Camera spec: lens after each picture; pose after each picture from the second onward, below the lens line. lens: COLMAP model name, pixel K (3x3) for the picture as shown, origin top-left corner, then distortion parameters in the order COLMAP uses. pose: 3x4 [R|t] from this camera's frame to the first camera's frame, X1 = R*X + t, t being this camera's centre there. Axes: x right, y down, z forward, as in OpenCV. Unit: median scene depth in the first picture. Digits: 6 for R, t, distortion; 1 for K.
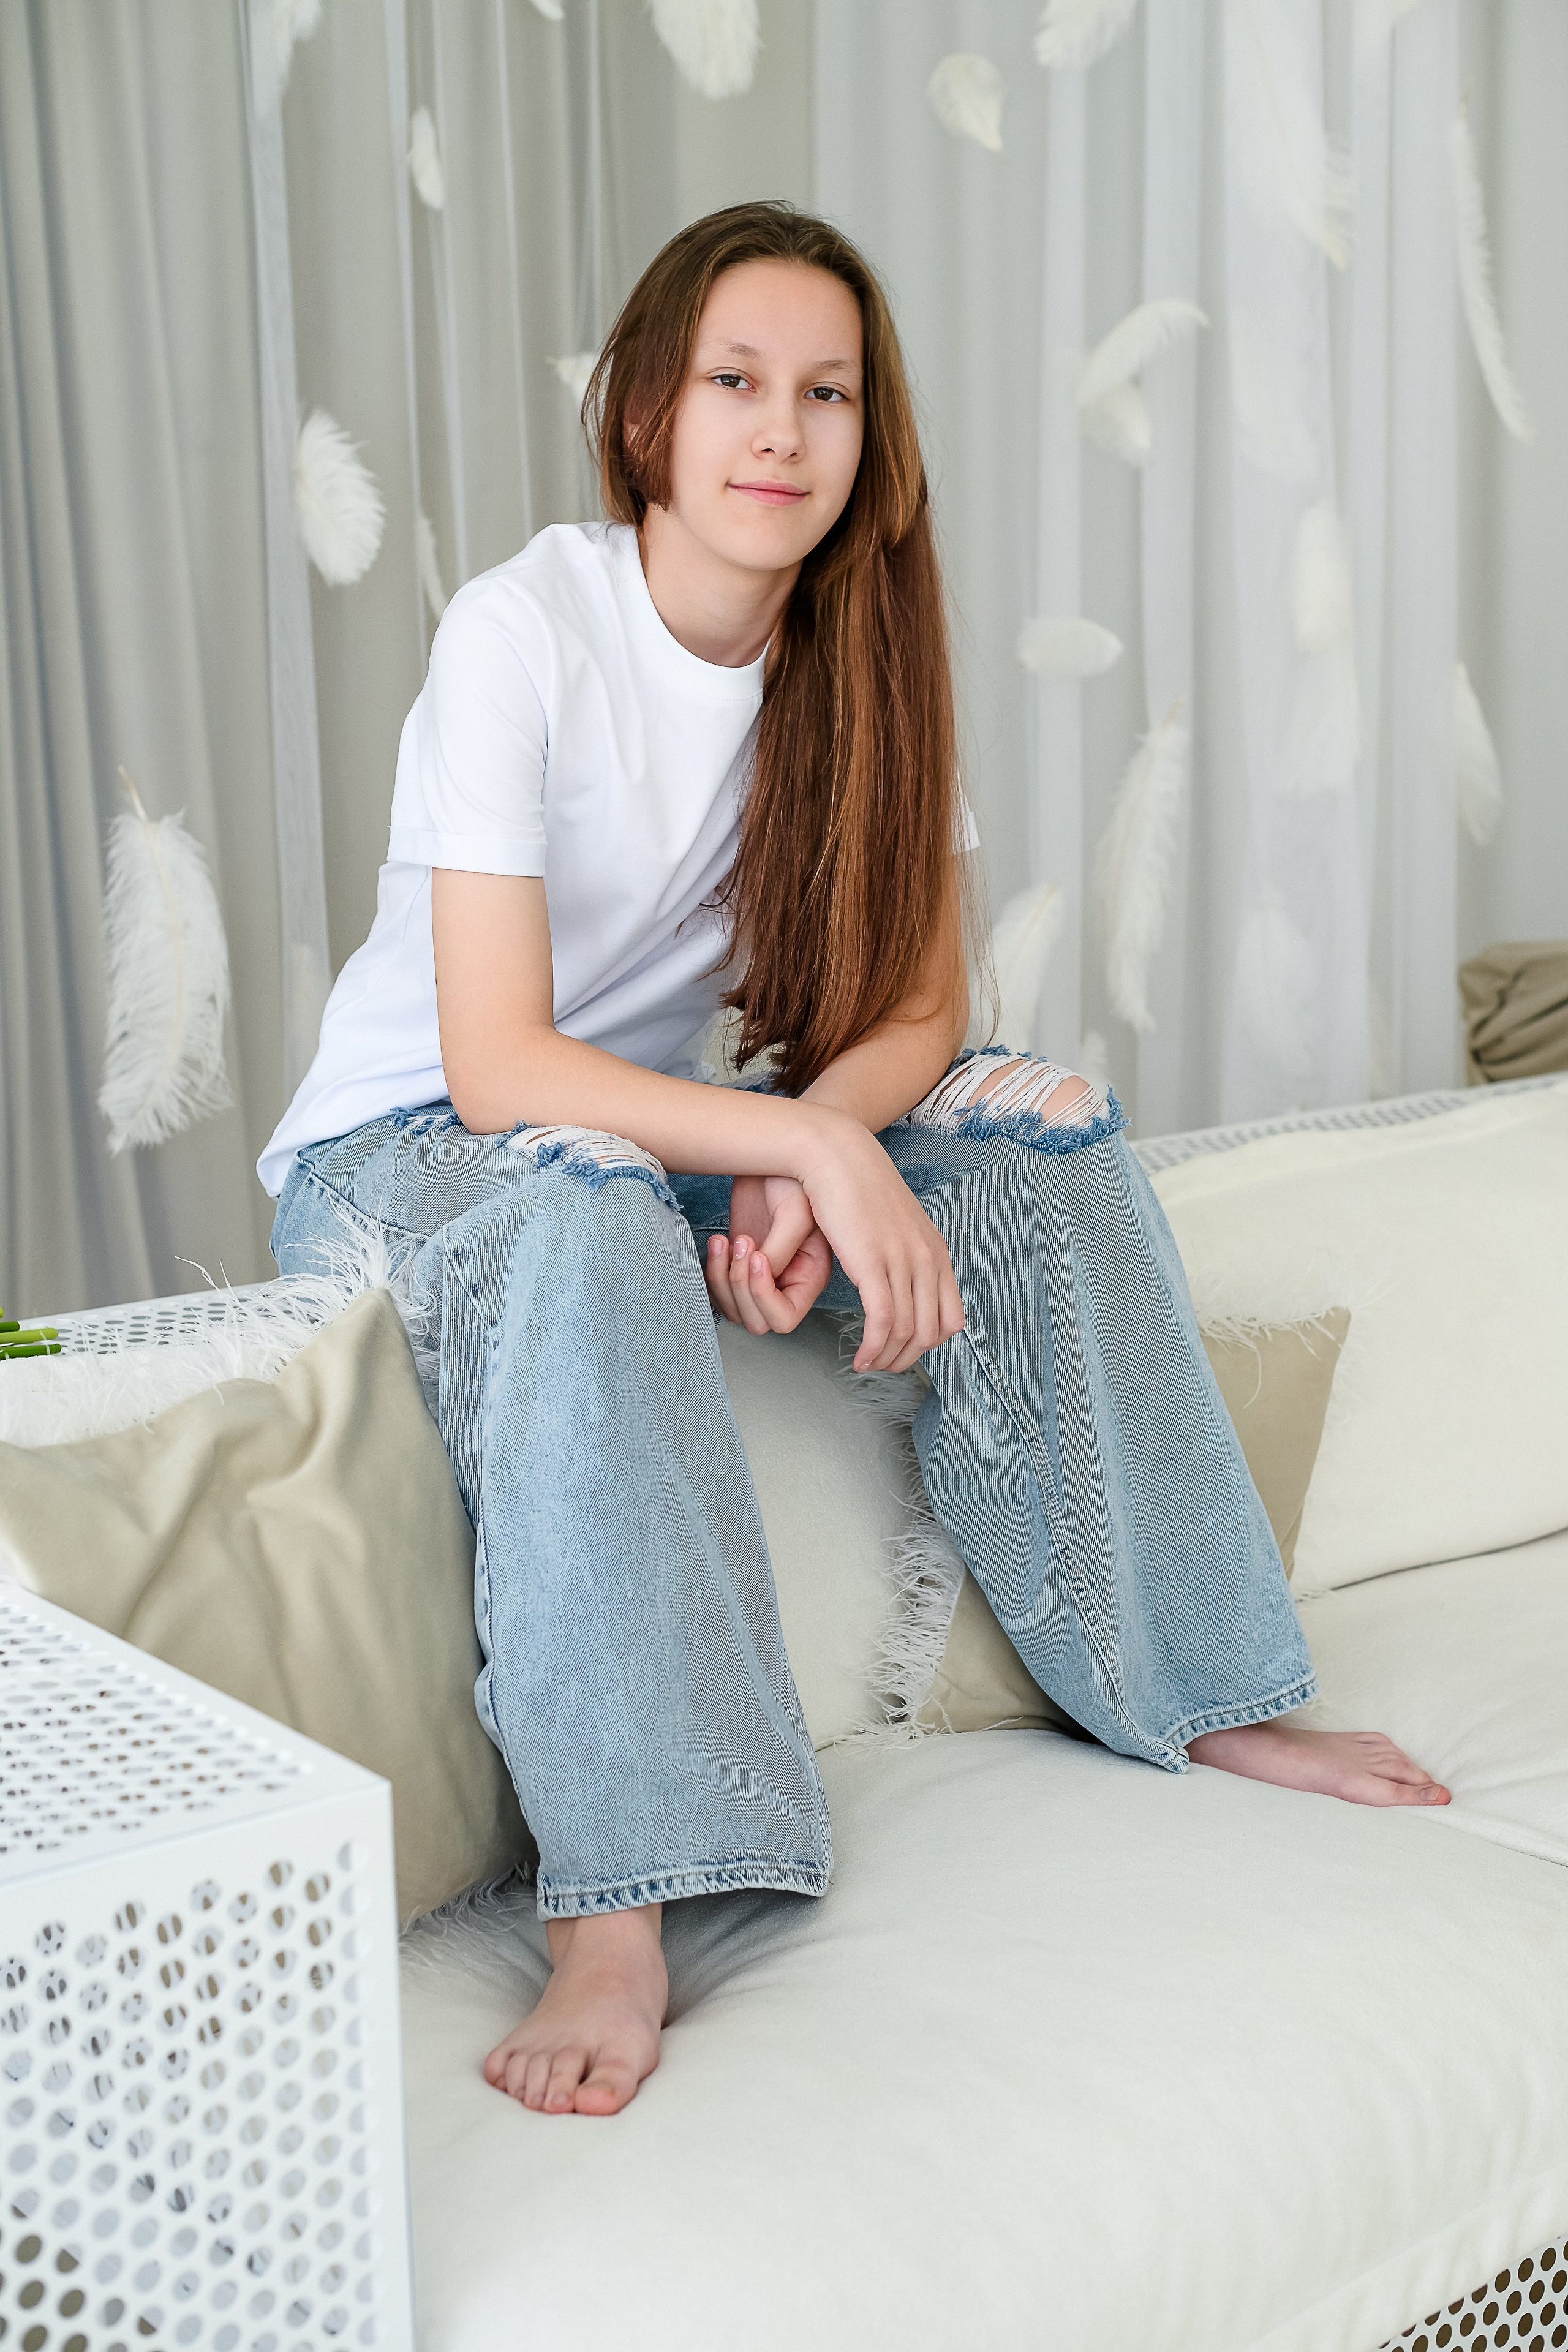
lens RADIAL K [[2615.6, 0, 801.8], [0, 2615.6, 1188.8], [0, 0, 1]] dist [-0.066389, 0.000000]
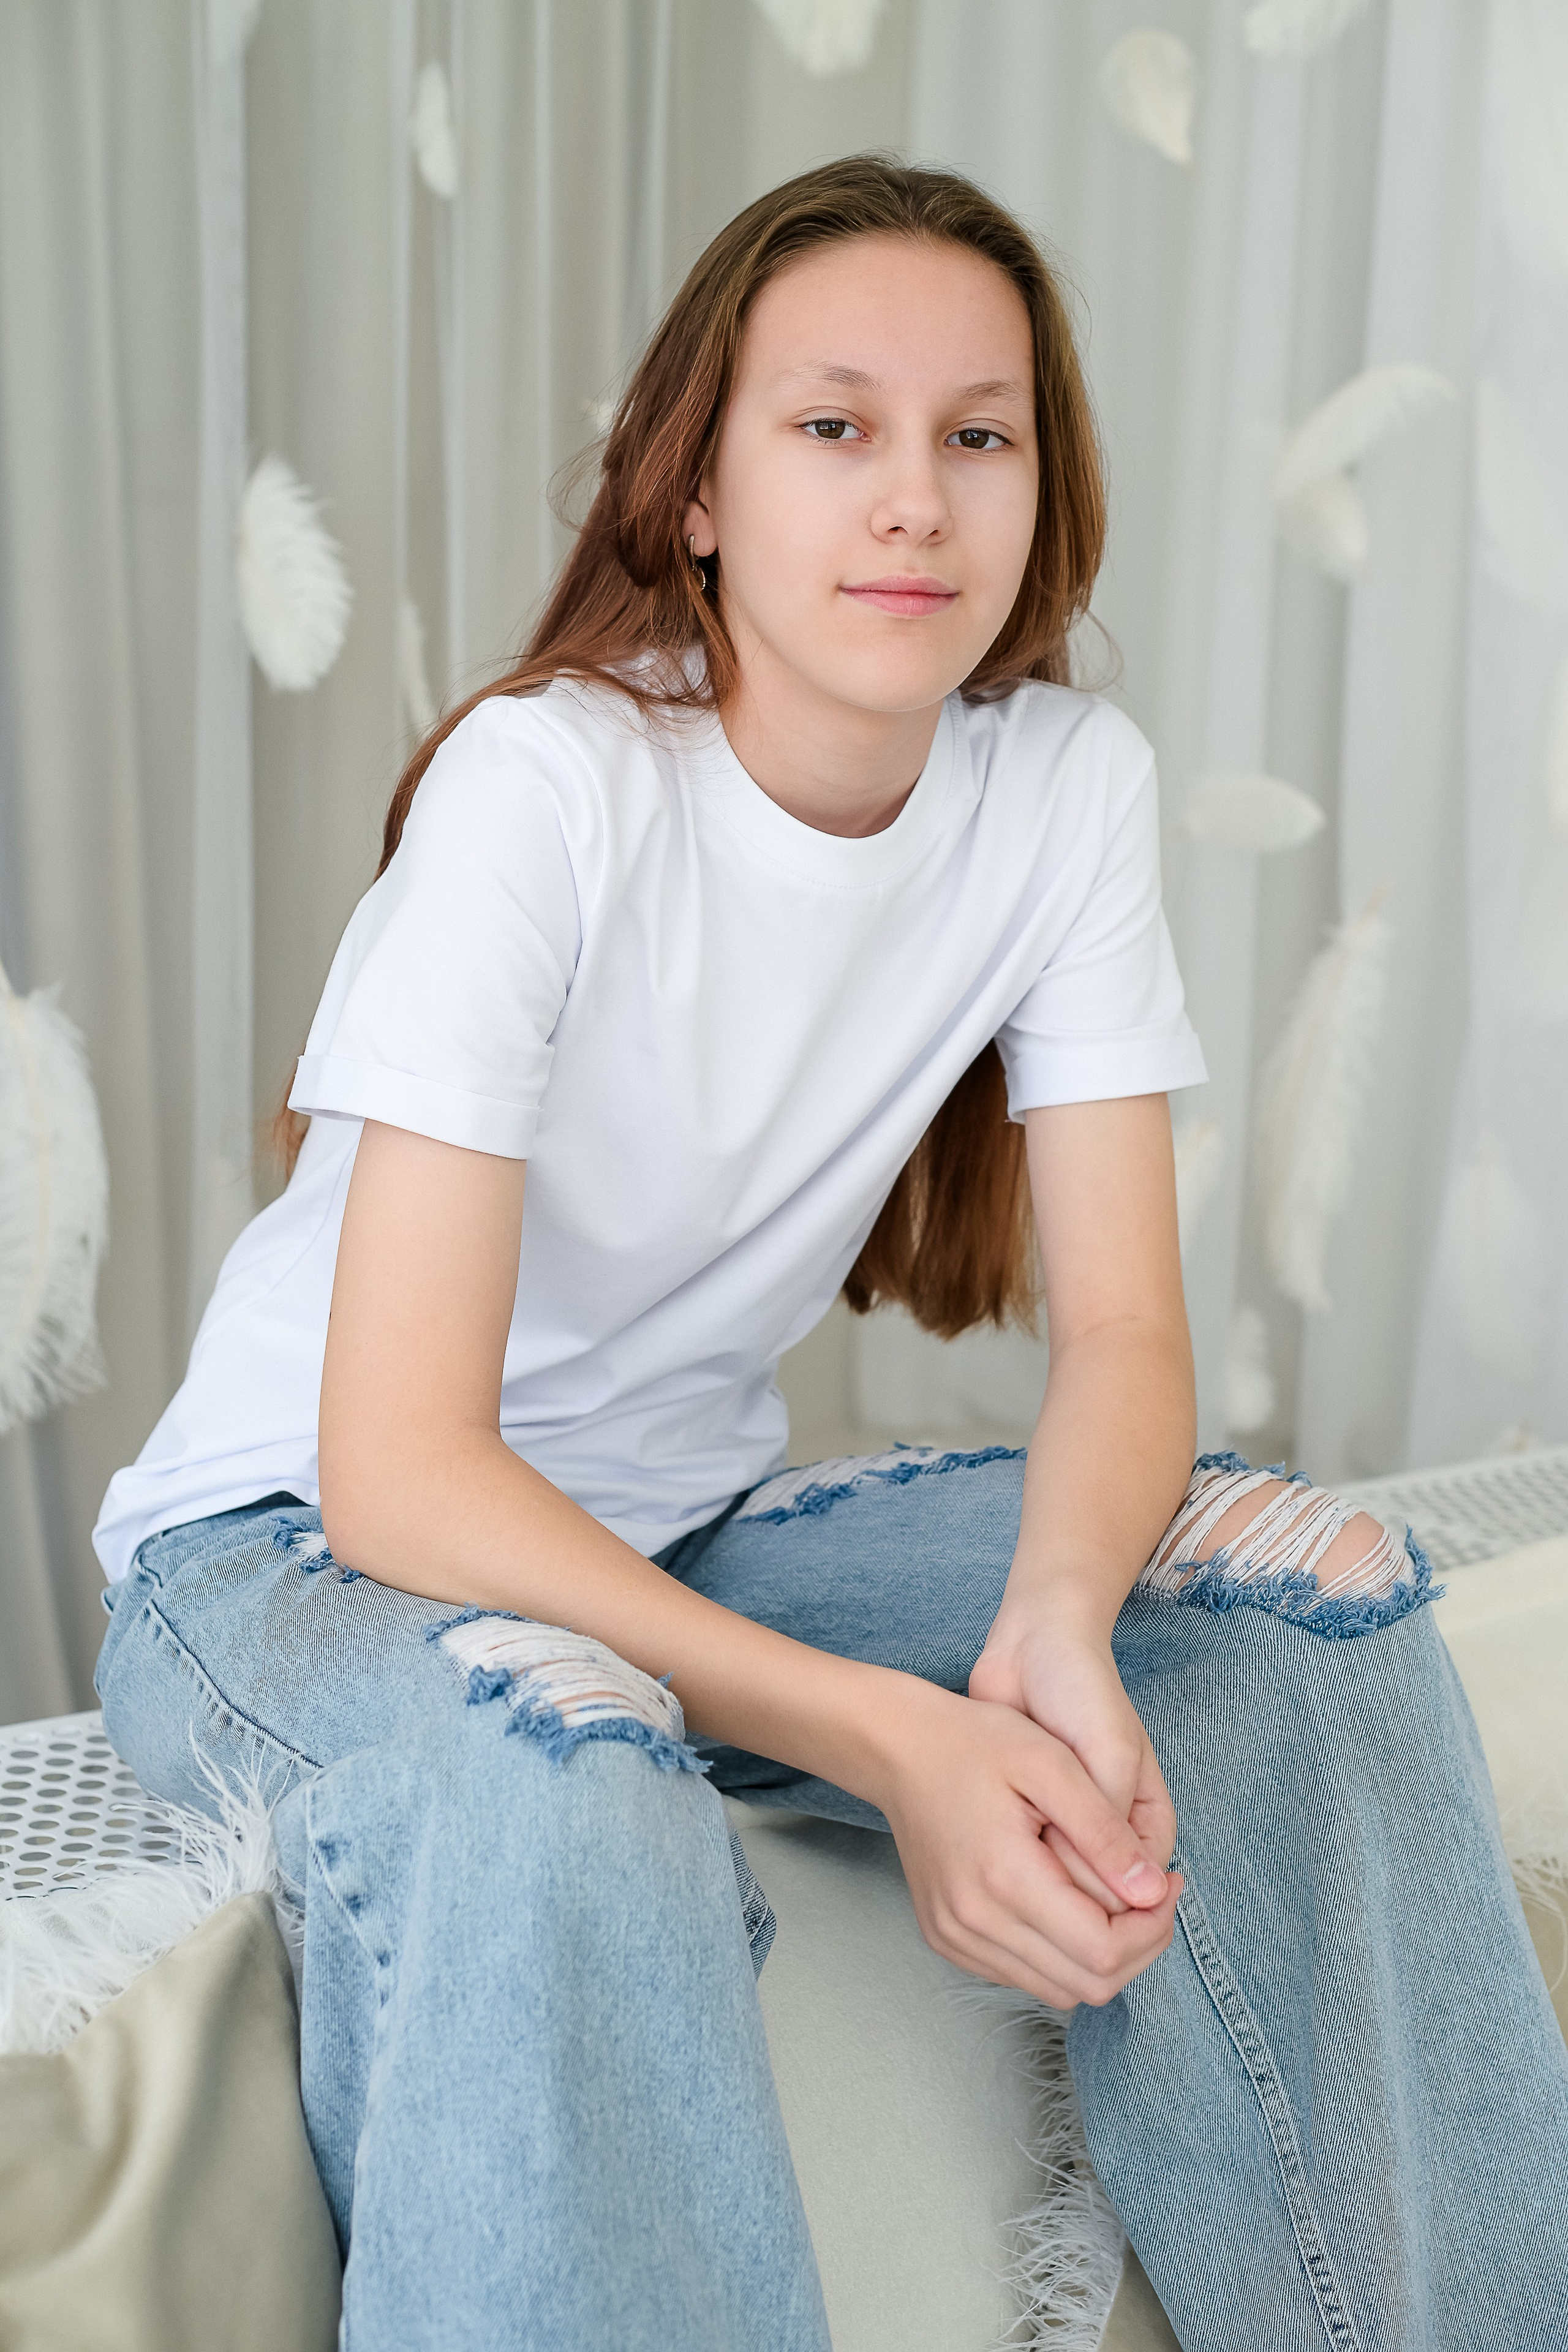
lens RADIAL K [[2615.6, 0, 799.5], [0, 2615.6, 1133.0], [0, 0, 1]] dist [-0.066389, 0.000000]
pose [[0.999122, 0.040740, -0.009749, -0.019856], [-0.041358, 0.996319, -0.075085, -0.058424], [0.006654, 0.075422, 0.997130, 0.278626]]
